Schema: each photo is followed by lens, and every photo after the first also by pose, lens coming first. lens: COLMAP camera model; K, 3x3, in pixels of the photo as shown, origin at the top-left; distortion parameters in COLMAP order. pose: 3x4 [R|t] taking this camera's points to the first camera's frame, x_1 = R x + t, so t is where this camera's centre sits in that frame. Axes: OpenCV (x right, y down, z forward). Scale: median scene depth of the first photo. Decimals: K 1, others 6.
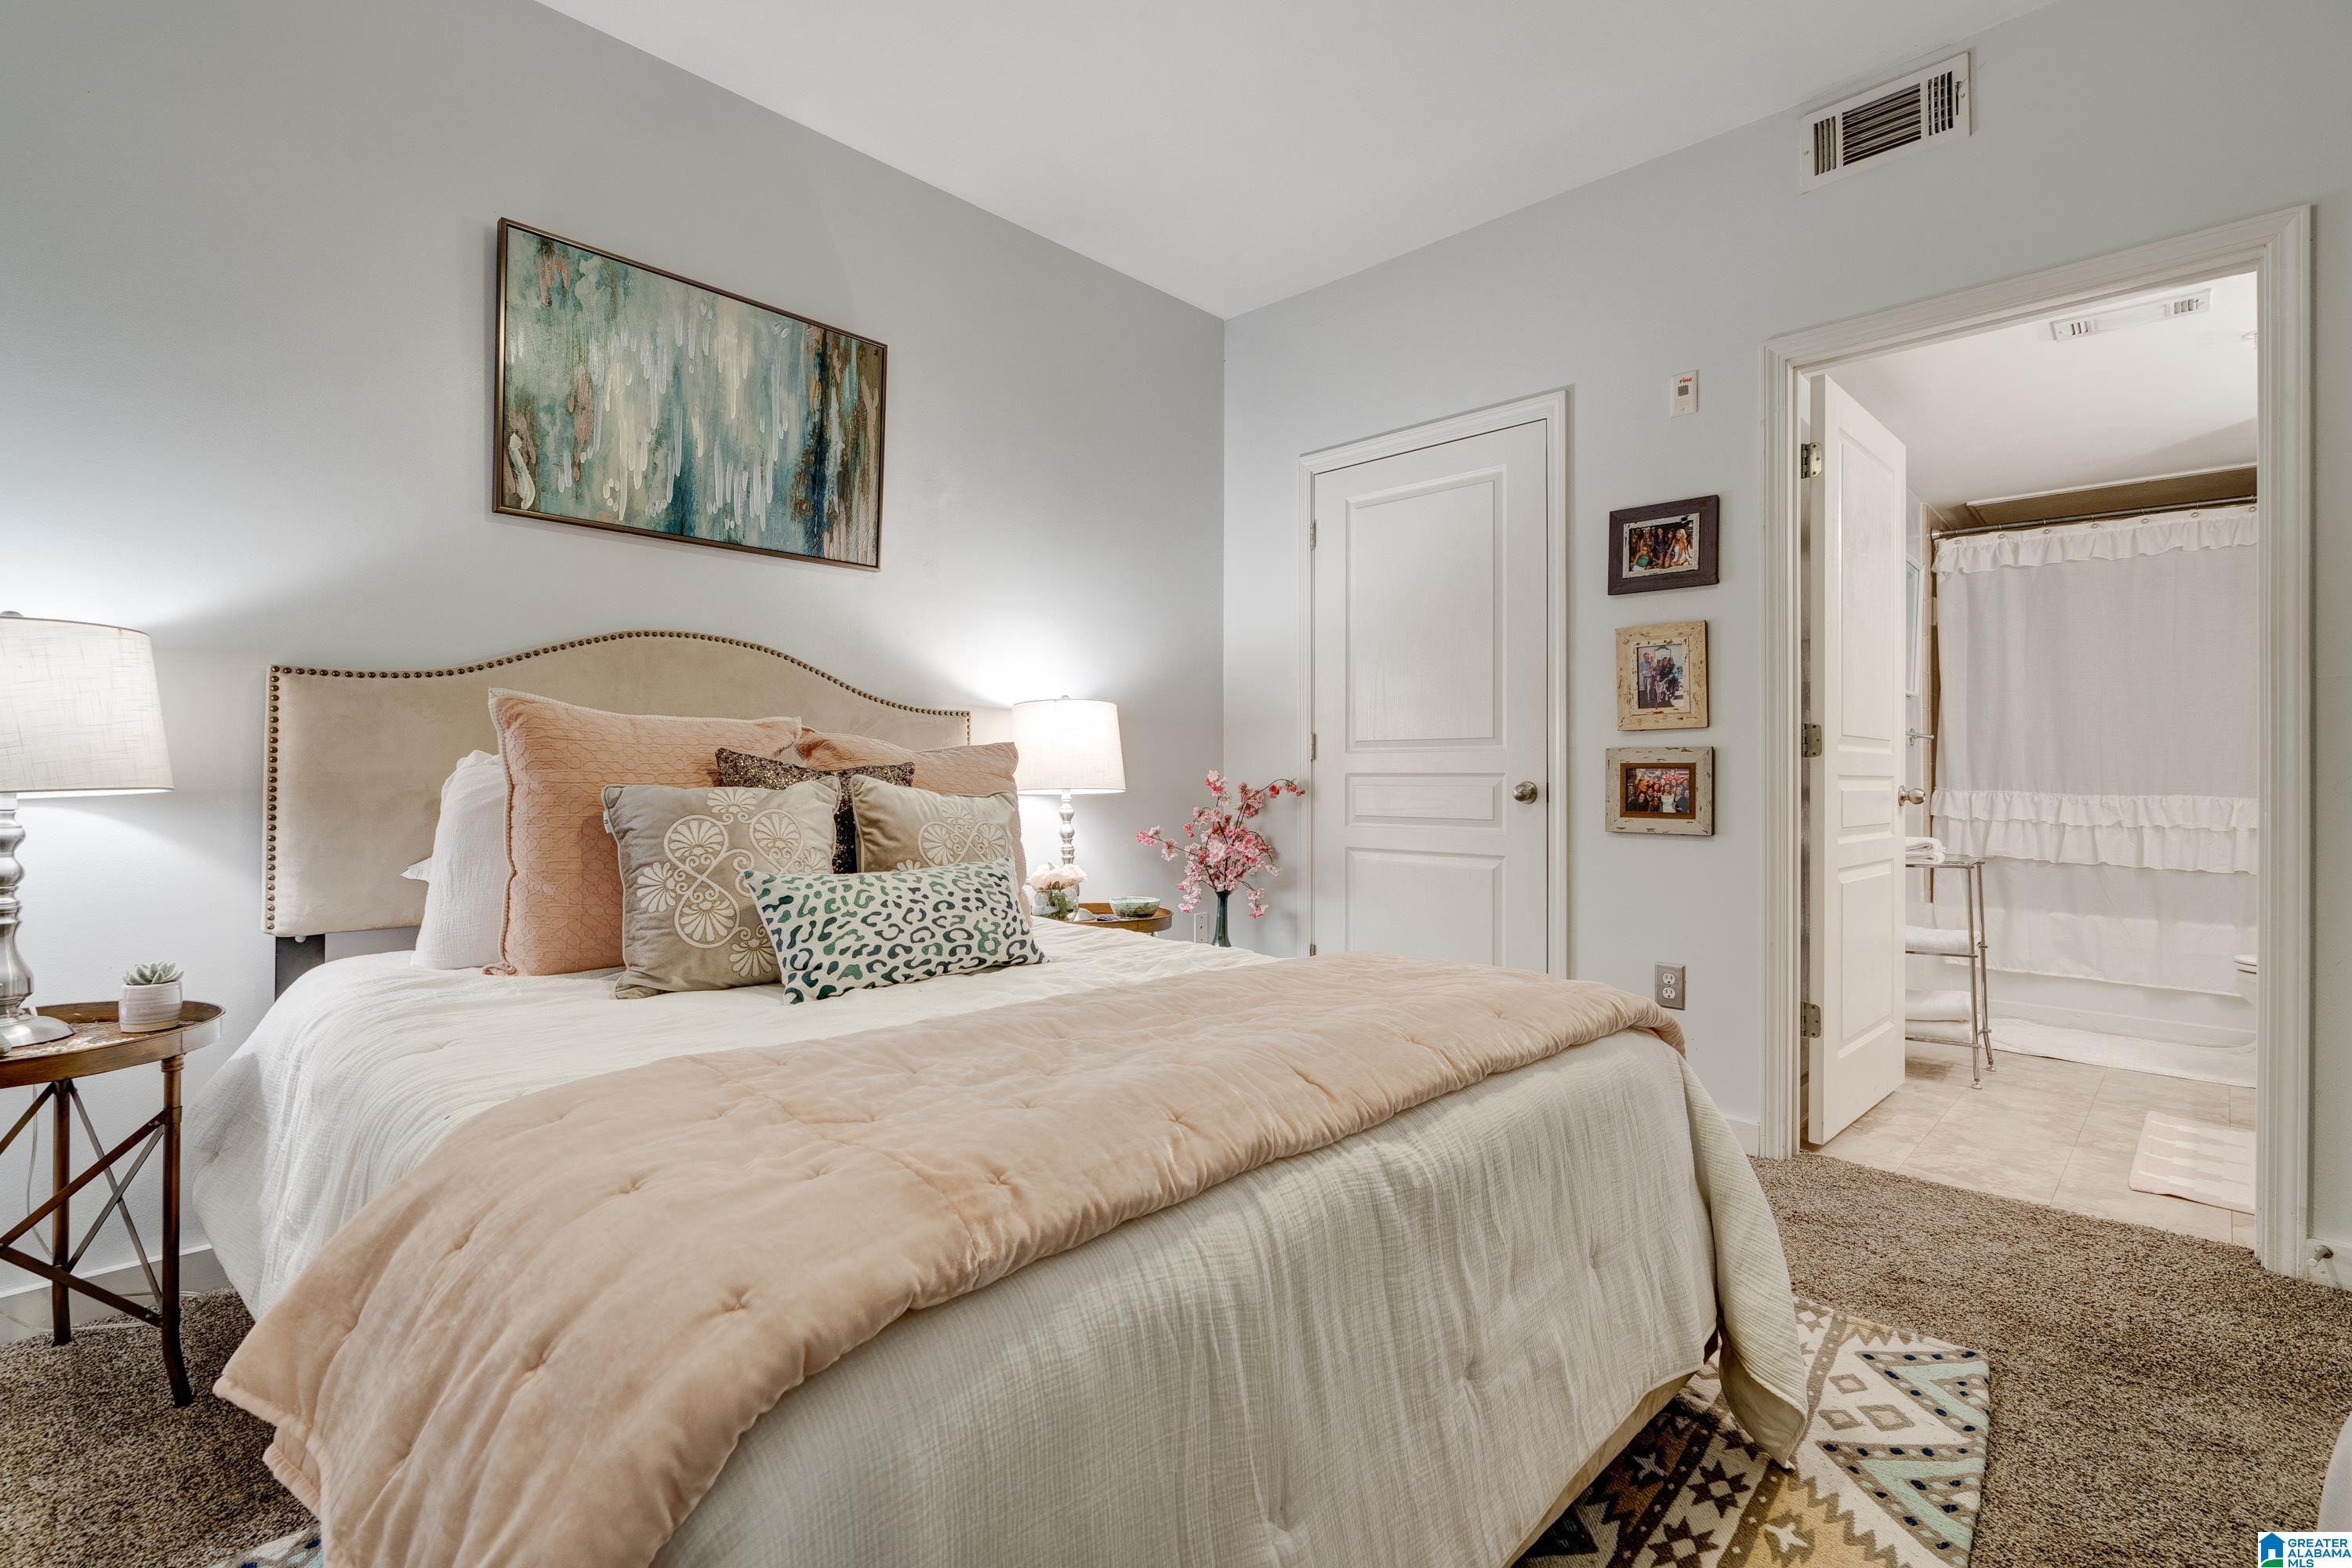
lens RADIAL K [[1064.7, 0, 1183.2], [0, 1064.7, 788.8], [0, 0, 1]] dist [-0.004934, -0.000100]
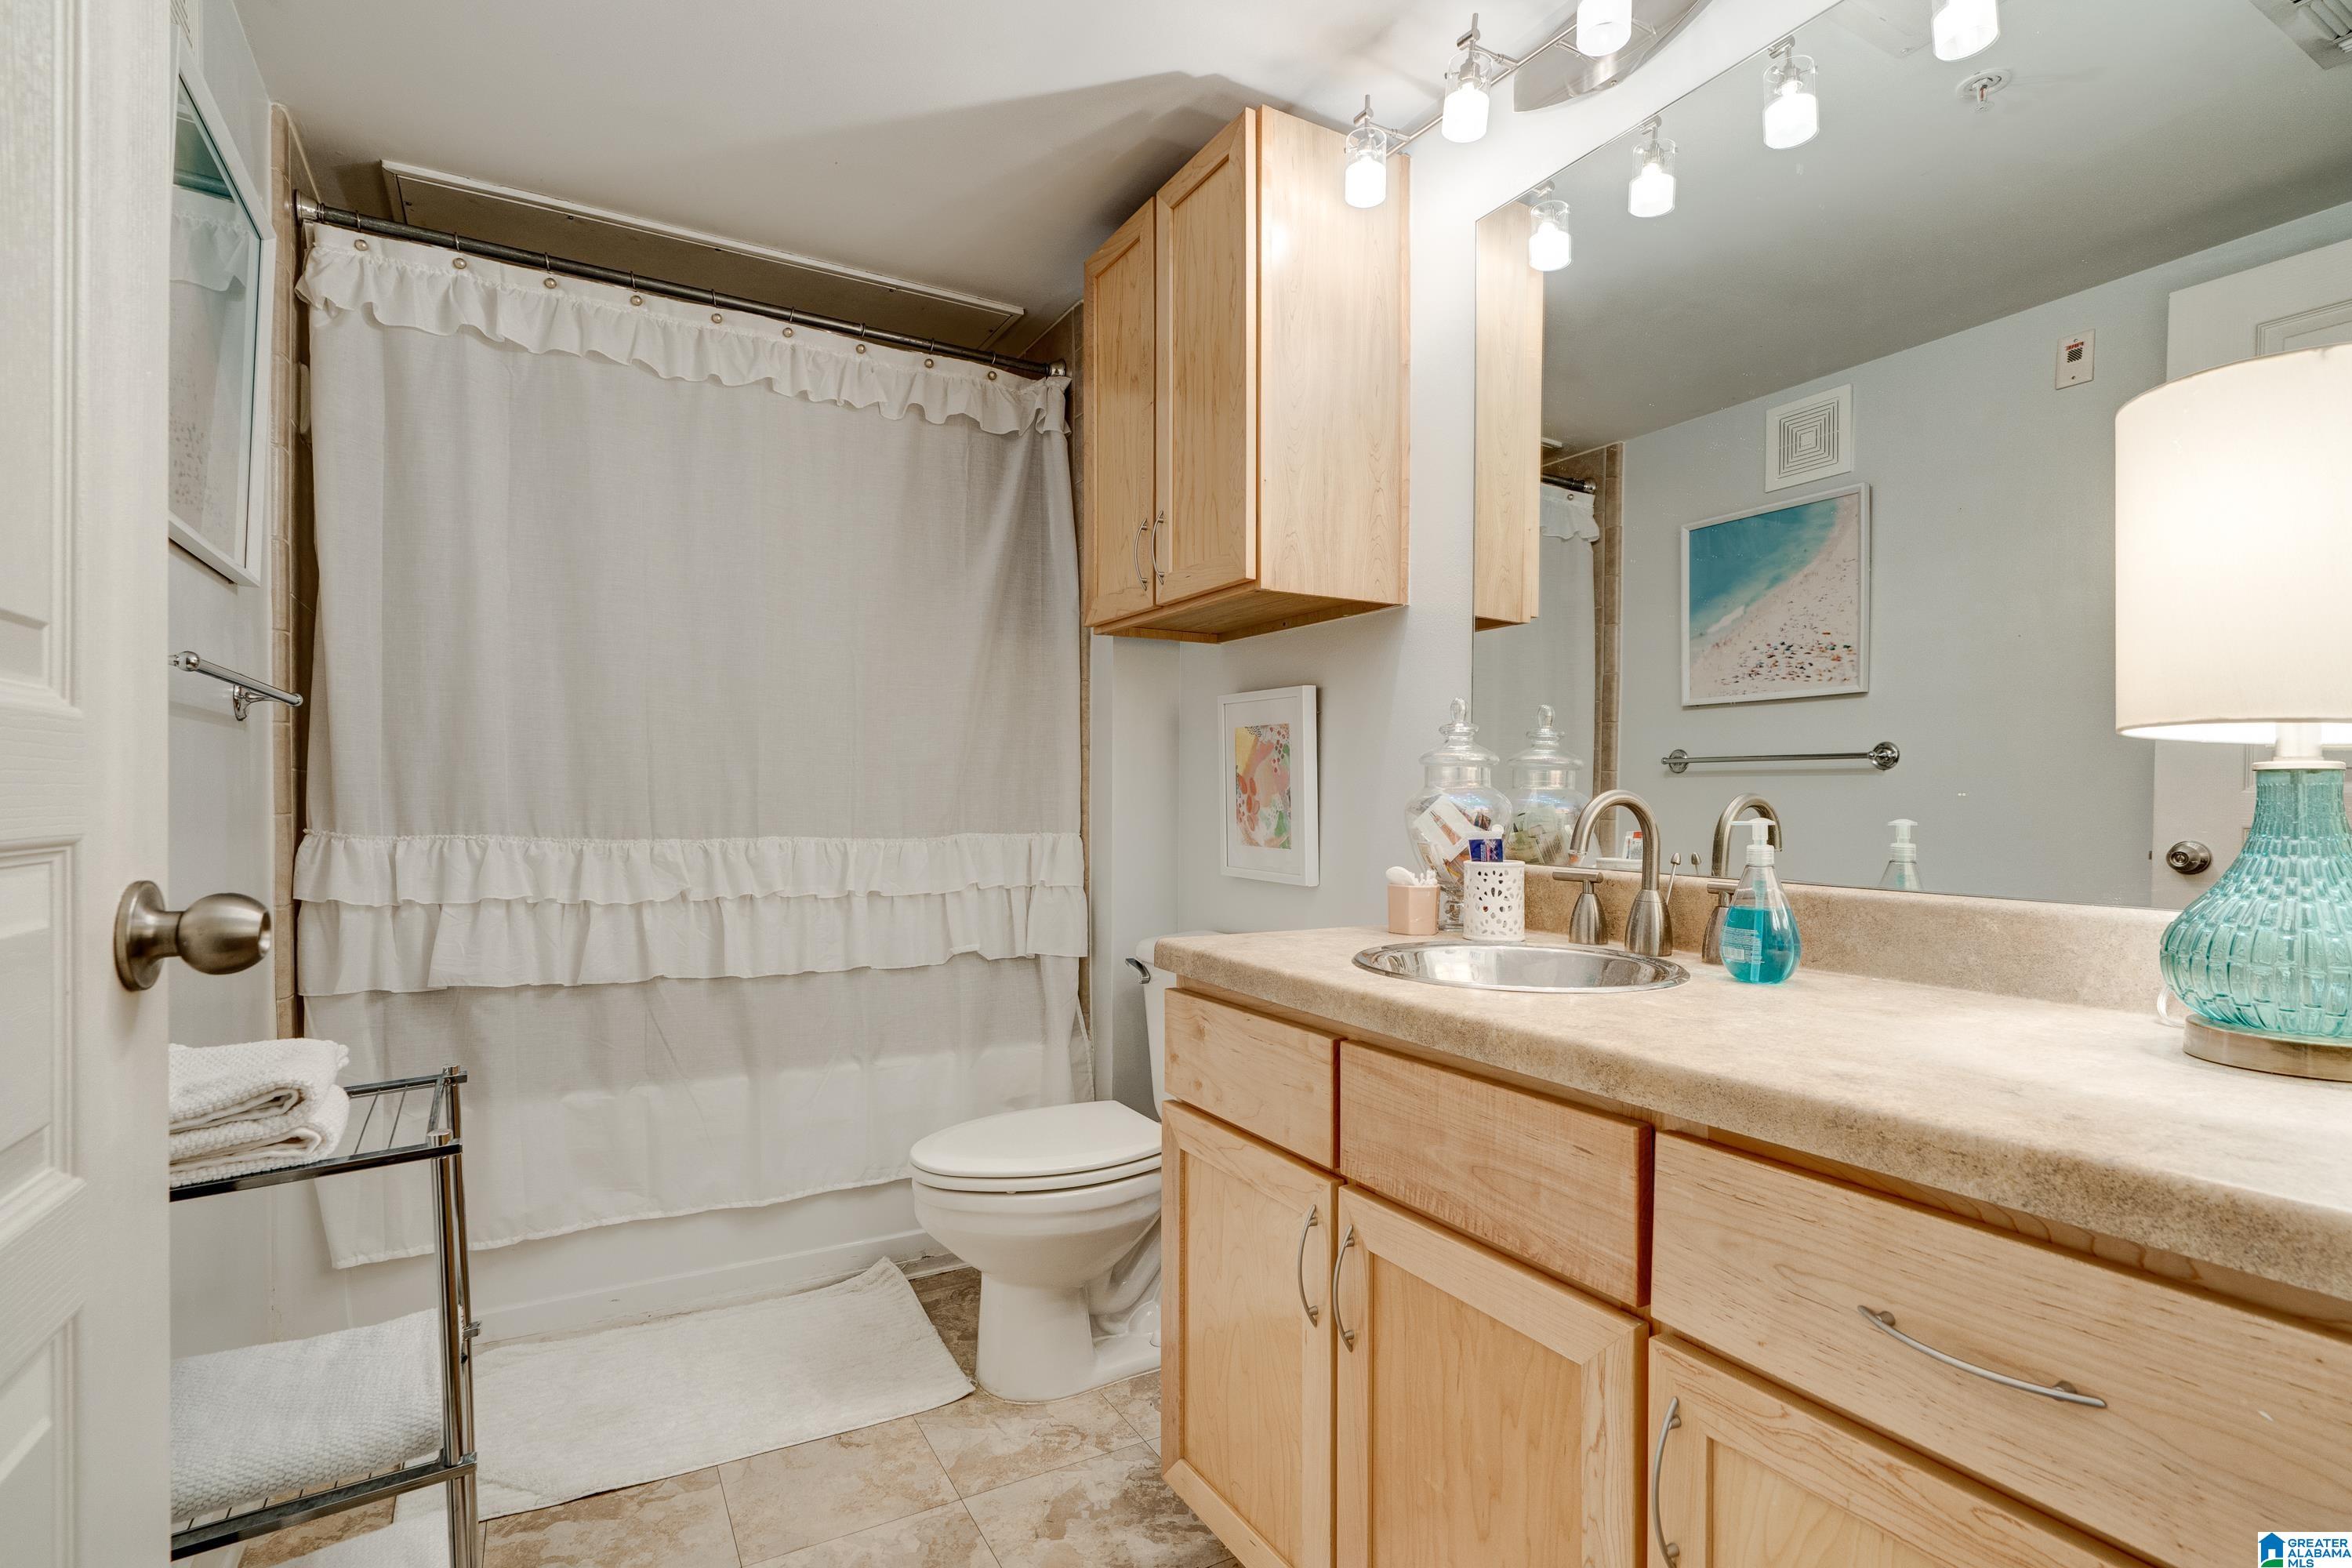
lens RADIAL K [[1126.1, 0, 1176.6], [0, 1126.1, 780.9], [0, 0, 1]] dist [-0.000647, -0.000103]
pose [[0.287098, 0.006394, 0.957880, 0.421929], [0.009075, 0.999915, -0.009395, -0.014164], [-0.957858, 0.011390, 0.287015, 0.601197]]
